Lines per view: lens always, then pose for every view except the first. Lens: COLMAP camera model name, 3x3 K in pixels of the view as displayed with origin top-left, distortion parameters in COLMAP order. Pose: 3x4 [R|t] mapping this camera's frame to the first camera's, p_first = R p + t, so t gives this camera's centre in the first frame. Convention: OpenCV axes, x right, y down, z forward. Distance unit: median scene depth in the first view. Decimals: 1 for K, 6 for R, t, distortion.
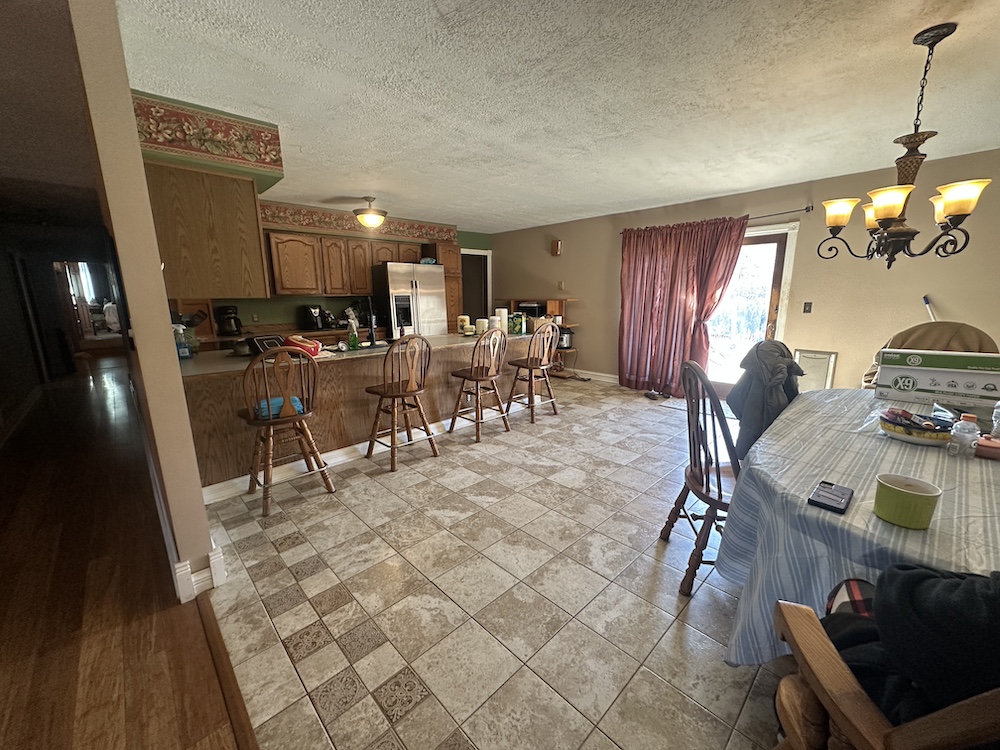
lens RADIAL K [[394.4, 0, 502.6], [0, 394.4, 379.9], [0, 0, 1]] dist [0.001155, -0.000082]
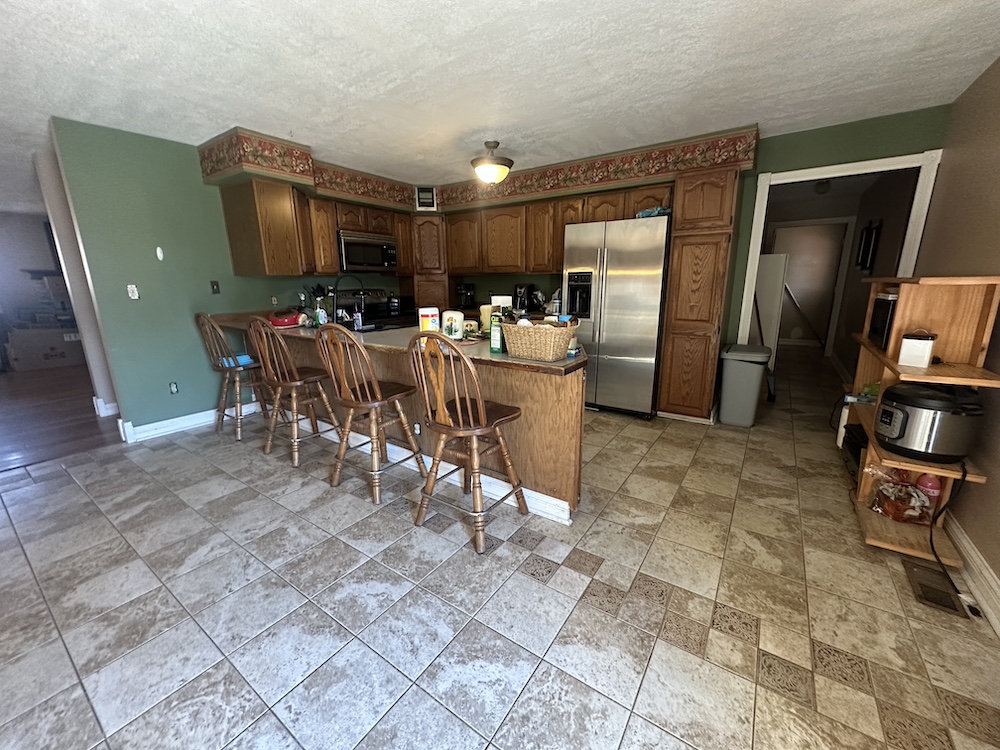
lens RADIAL K [[394.4, 0, 502.5], [0, 394.4, 372.5], [0, 0, 1]] dist [0.001155, -0.000082]
pose [[0.198031, 0.233233, -0.952043, 0.633786], [-0.198423, 0.960708, 0.194082, -0.234846], [0.959902, 0.150473, 0.236529, 1.125521]]
